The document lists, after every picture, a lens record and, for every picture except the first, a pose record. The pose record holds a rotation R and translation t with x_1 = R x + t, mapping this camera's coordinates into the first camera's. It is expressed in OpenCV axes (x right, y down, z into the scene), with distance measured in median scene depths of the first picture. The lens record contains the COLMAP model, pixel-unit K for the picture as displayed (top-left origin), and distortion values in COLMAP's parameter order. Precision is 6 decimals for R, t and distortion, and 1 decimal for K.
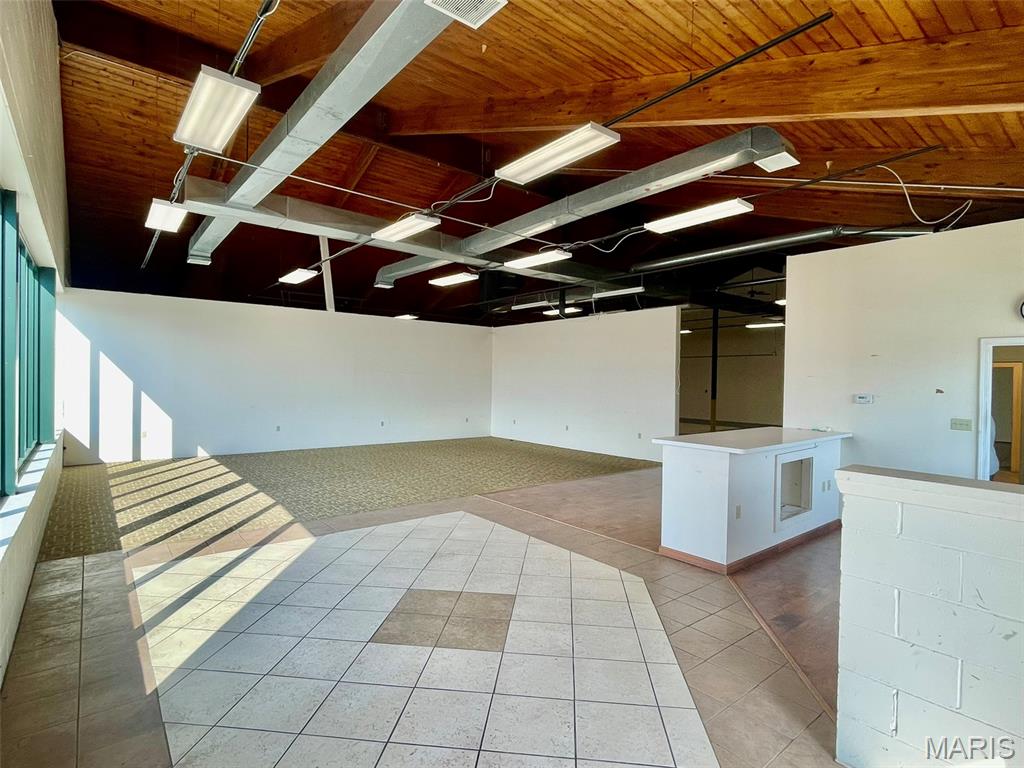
lens RADIAL K [[513.5, 0, 507.5], [0, 513.5, 383.9], [0, 0, 1]] dist [0.001602, 0.001789]
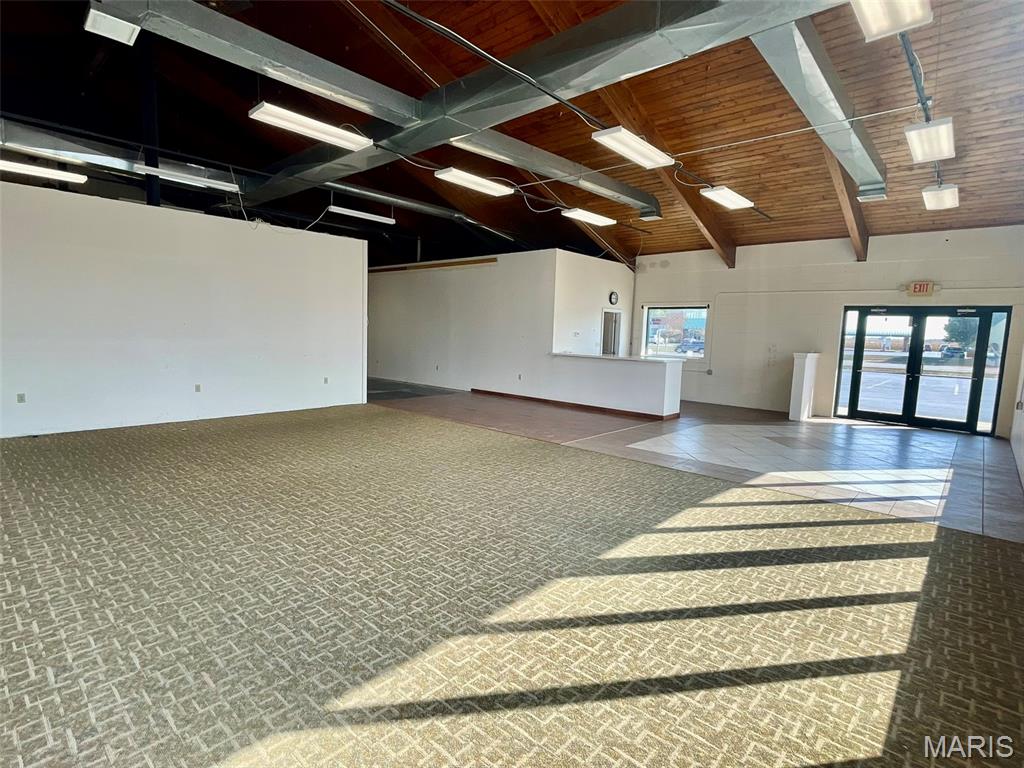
lens RADIAL K [[513.5, 0, 507.5], [0, 513.5, 383.9], [0, 0, 1]] dist [0.001602, 0.001789]
pose [[-0.138232, -0.126612, 0.982273, -1.282135], [-0.024630, 0.991928, 0.124391, -0.018580], [-0.990094, -0.006998, -0.140235, 1.603249]]
